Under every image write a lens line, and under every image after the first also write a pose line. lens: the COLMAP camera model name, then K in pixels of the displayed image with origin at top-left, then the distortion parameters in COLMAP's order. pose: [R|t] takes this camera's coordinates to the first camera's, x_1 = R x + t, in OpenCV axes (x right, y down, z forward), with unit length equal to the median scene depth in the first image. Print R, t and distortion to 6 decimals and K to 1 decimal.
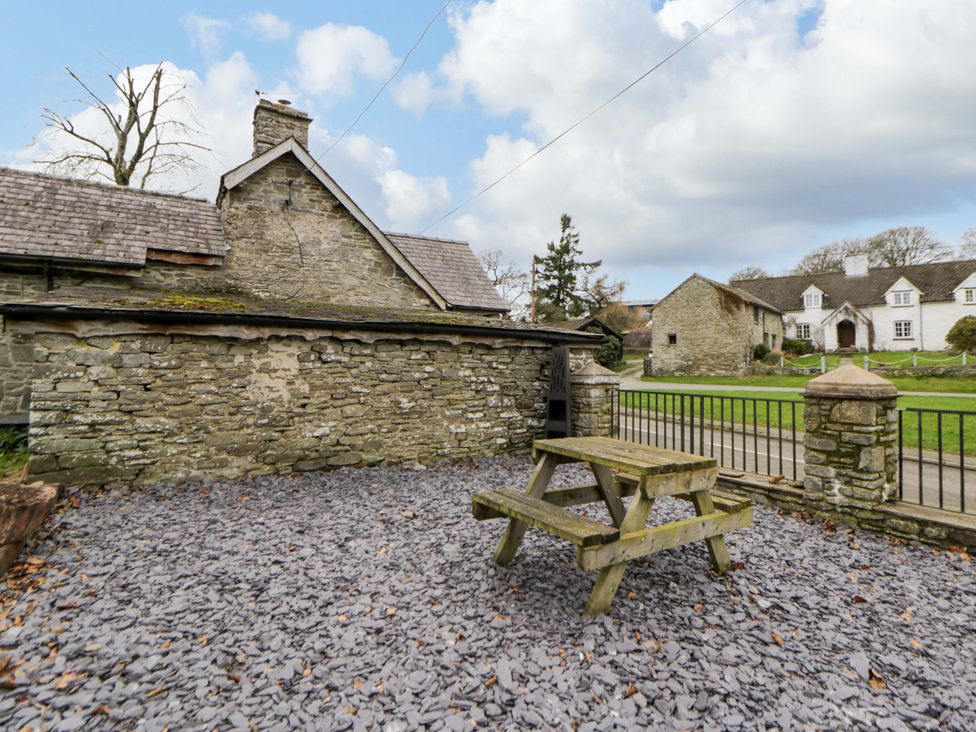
lens RADIAL K [[504.7, 0, 501.5], [0, 504.7, 349.7], [0, 0, 1]] dist [0.000548, -0.014711]
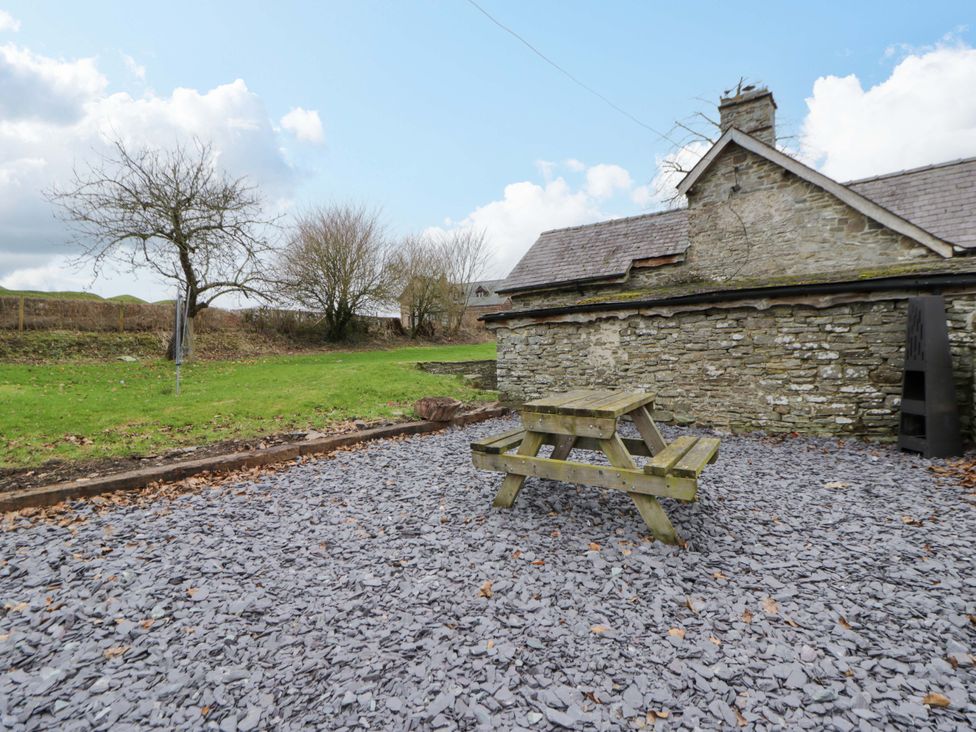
lens RADIAL K [[504.7, 0, 501.5], [0, 504.7, 349.7], [0, 0, 1]] dist [0.000548, -0.014711]
pose [[0.360266, -0.028474, -0.932415, 0.584452], [0.057747, 0.998298, -0.008174, 0.043320], [0.931060, -0.050900, 0.361297, 0.208535]]
